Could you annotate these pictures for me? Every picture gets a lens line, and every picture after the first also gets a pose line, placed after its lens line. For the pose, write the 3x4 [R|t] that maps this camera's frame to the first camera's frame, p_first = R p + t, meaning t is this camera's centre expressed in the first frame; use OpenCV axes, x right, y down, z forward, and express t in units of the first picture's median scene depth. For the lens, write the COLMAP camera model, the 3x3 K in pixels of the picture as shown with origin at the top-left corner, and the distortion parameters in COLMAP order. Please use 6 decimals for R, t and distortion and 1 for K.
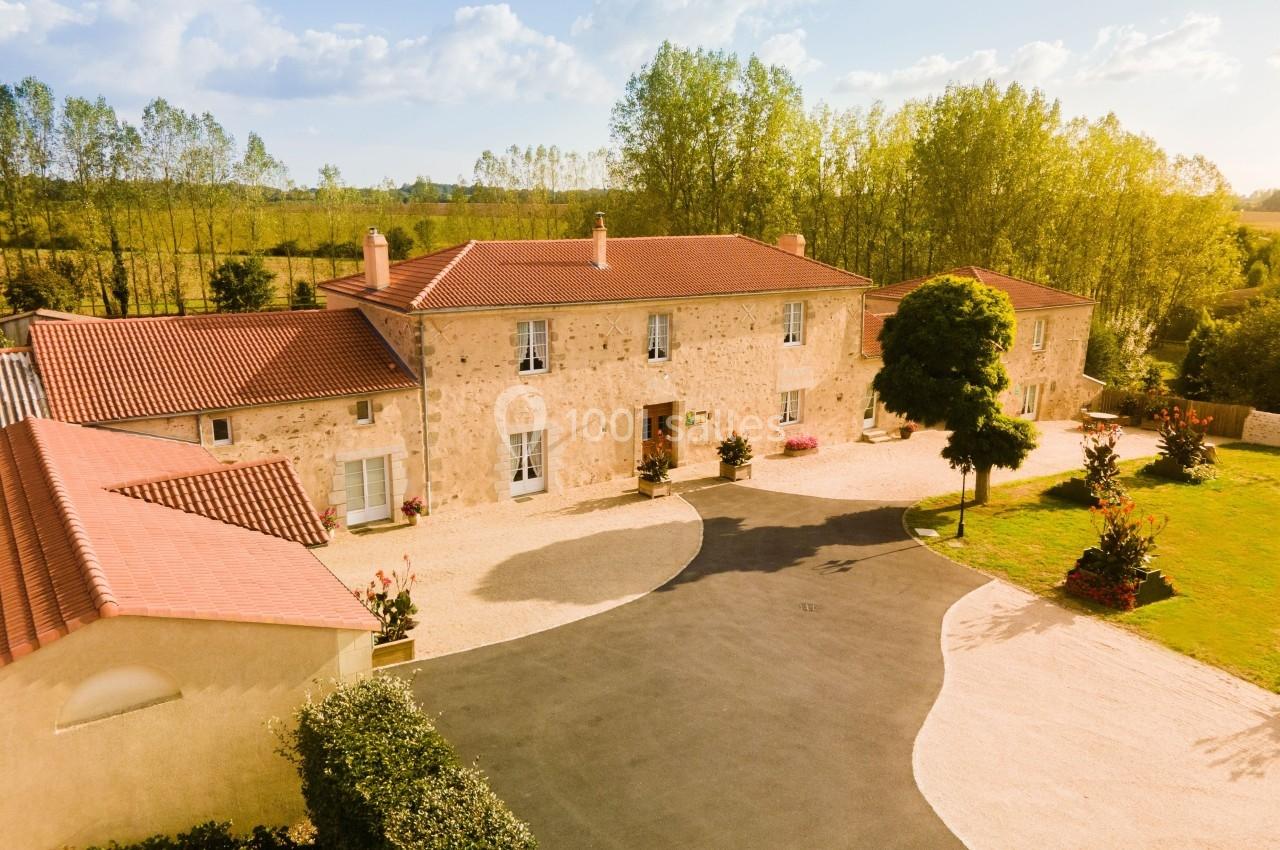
lens RADIAL K [[913.6, 0, 640.0], [0, 913.6, 425.0], [0, 0, 1]] dist [0.052194, -0.000434]
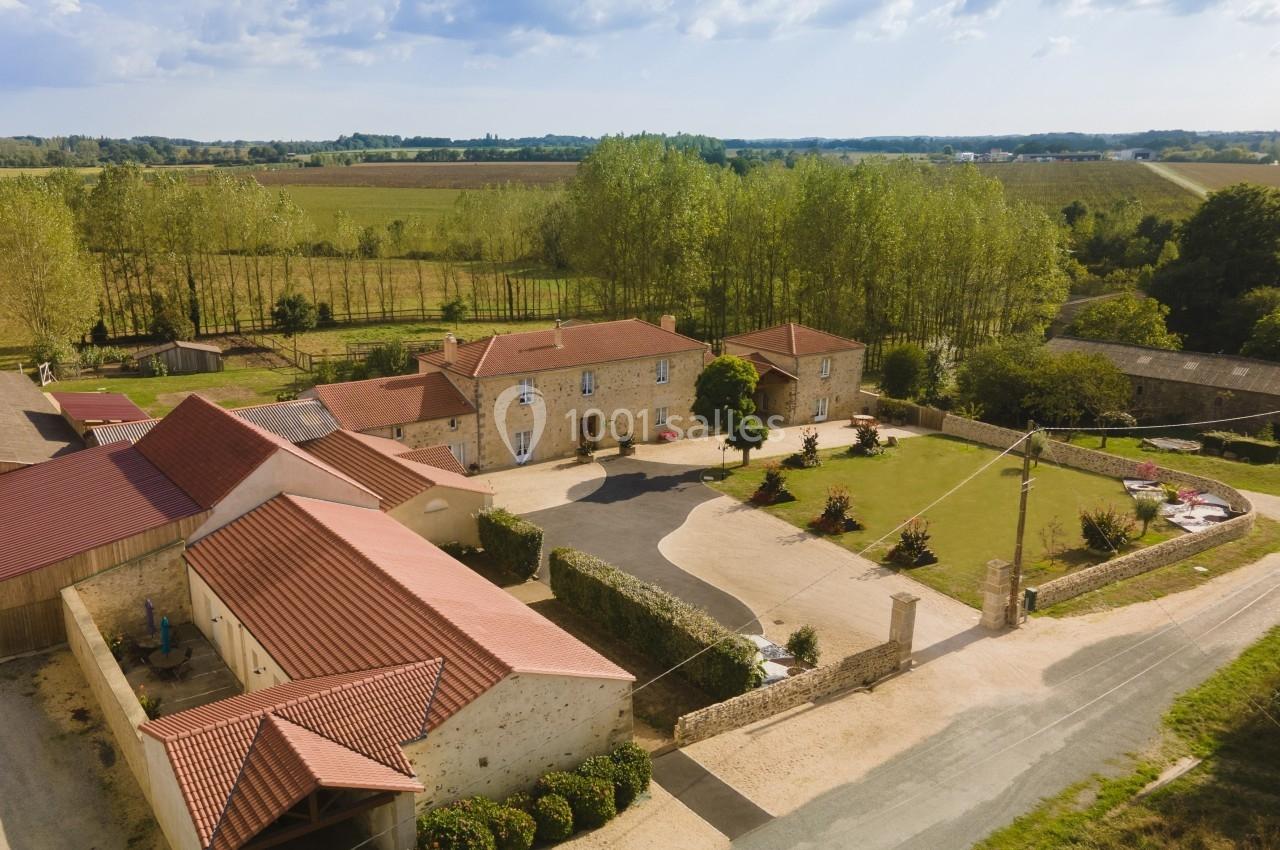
lens RADIAL K [[1157.3, 0, 640.0], [0, 1157.3, 425.0], [0, 0, 1]] dist [-0.002368, -0.000441]
pose [[0.999558, 0.000407, 0.029740, 0.059727], [-0.001125, 0.999708, 0.024134, -0.067511], [-0.029722, -0.024157, 0.999266, -1.541169]]
